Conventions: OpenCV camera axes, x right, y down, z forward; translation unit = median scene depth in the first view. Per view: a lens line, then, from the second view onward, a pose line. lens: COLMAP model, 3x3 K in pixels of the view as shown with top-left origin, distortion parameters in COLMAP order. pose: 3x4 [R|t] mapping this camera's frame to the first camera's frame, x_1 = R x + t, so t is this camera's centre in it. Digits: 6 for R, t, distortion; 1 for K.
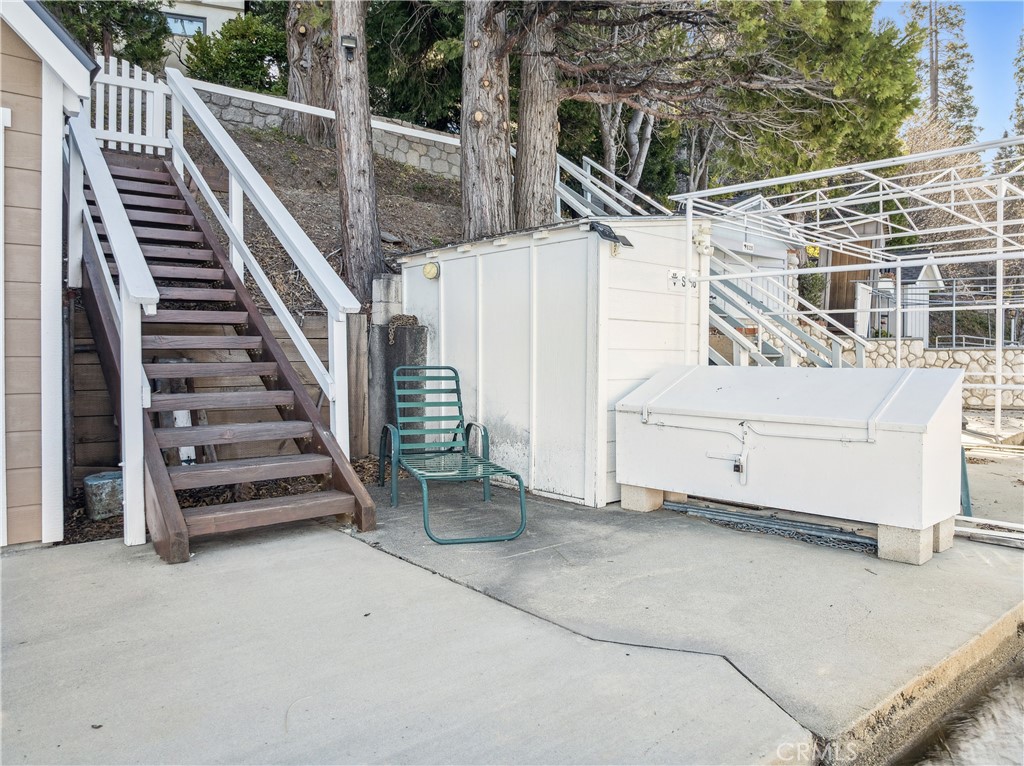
lens RADIAL K [[731.9, 0, 514.4], [0, 731.9, 361.1], [0, 0, 1]] dist [-0.035228, -0.000567]
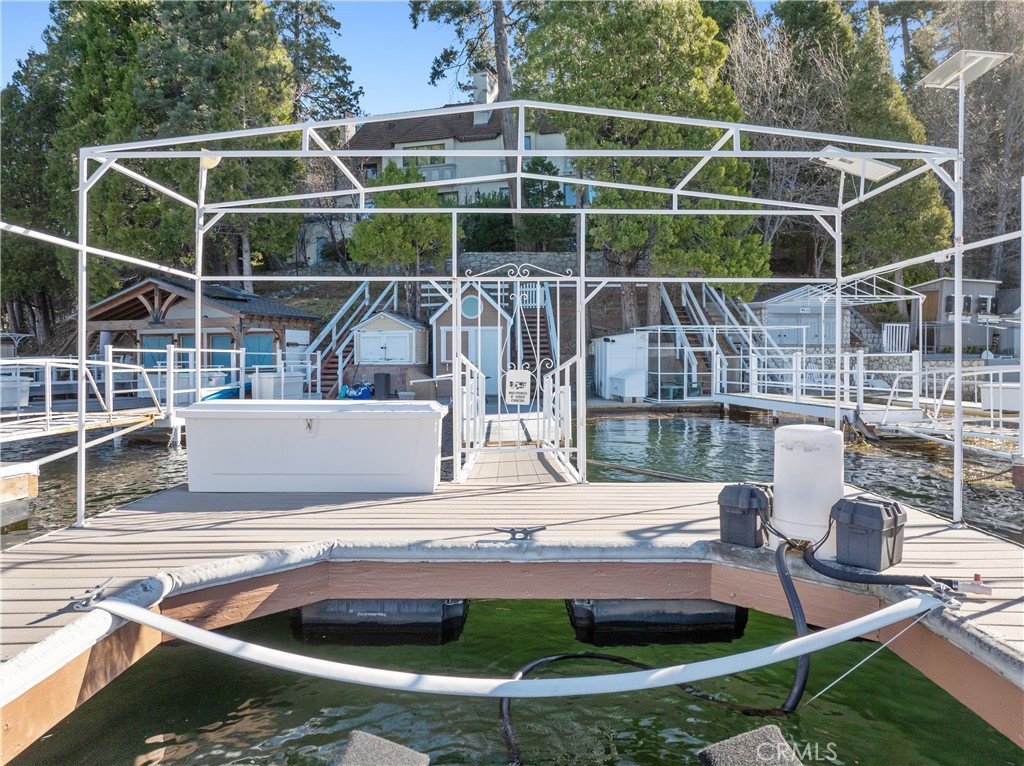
lens RADIAL K [[728.0, 0, 519.4], [0, 728.0, 371.3], [0, 0, 1]] dist [-0.026725, -0.000890]
pose [[0.804763, 0.009513, -0.593519, 2.113446], [-0.001091, 0.999894, 0.014547, -0.038068], [0.593595, -0.011060, 0.804688, -2.669562]]
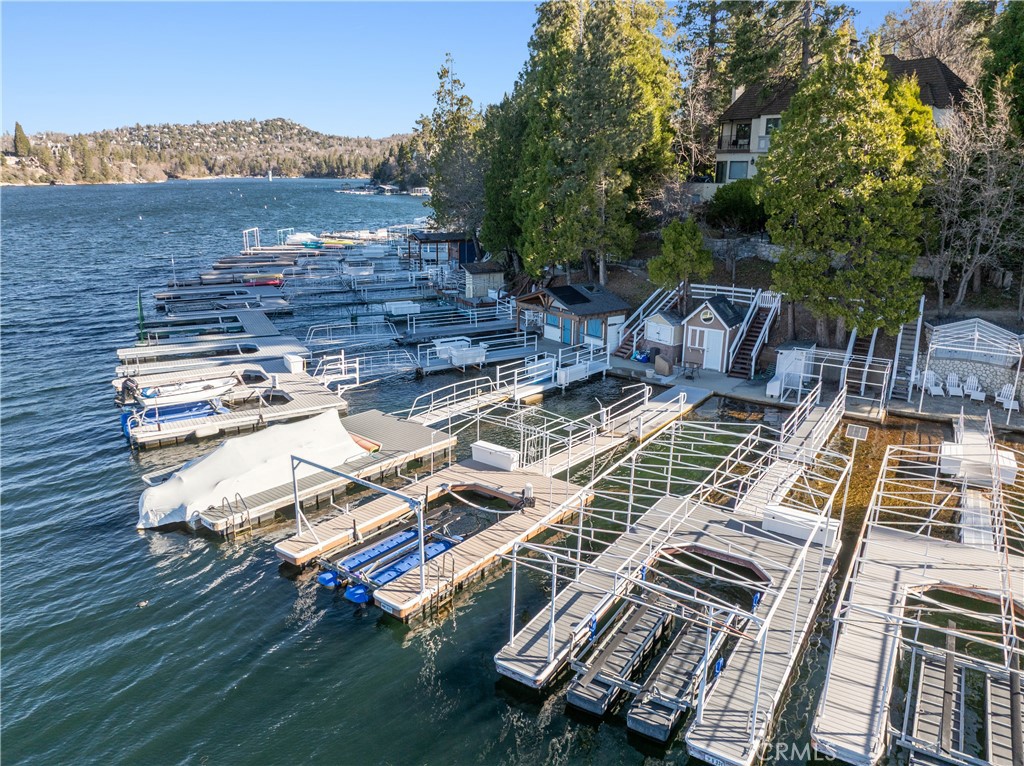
lens RADIAL K [[728.7, 0, 512.0], [0, 728.7, 383.0], [0, 0, 1]] dist [-0.036410, 0.001935]
pose [[0.271434, 0.273283, -0.922843, 5.549810], [-0.012844, 0.959784, 0.280445, -1.685461], [0.962371, -0.064269, 0.264028, -3.166153]]
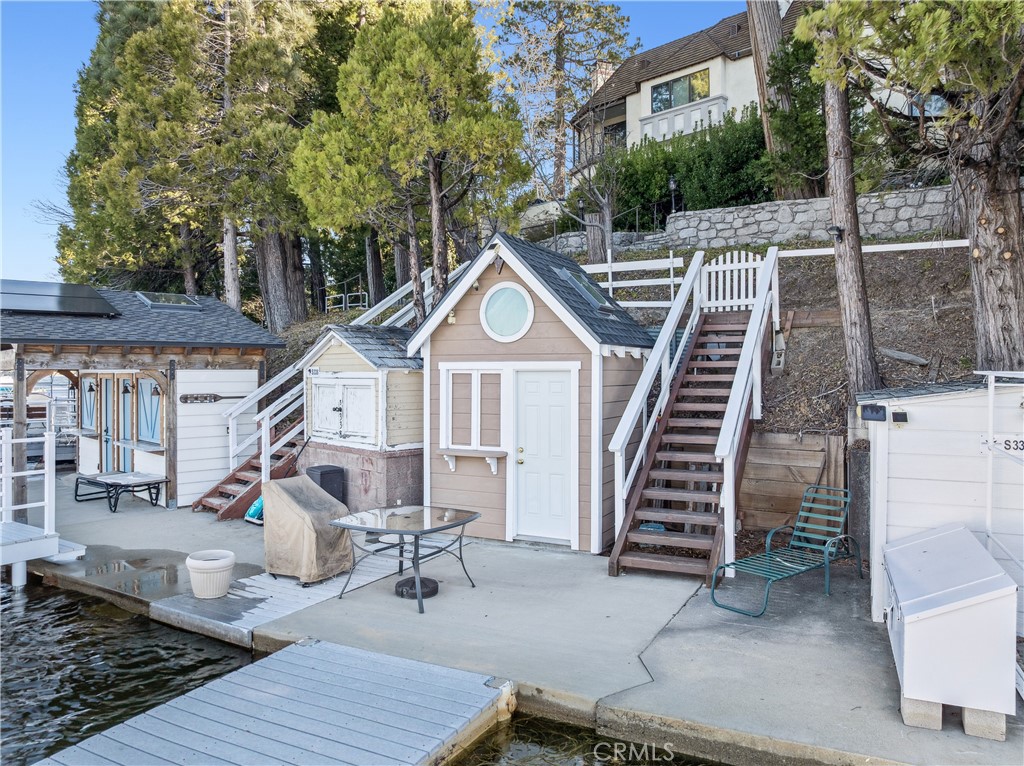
lens RADIAL K [[728.0, 0, 519.4], [0, 728.0, 371.3], [0, 0, 1]] dist [-0.026725, -0.000890]
pose [[0.414400, 0.003011, -0.910090, 0.900656], [-0.005342, 0.999985, 0.000876, -0.215517], [0.910079, 0.004499, 0.414410, -0.099060]]
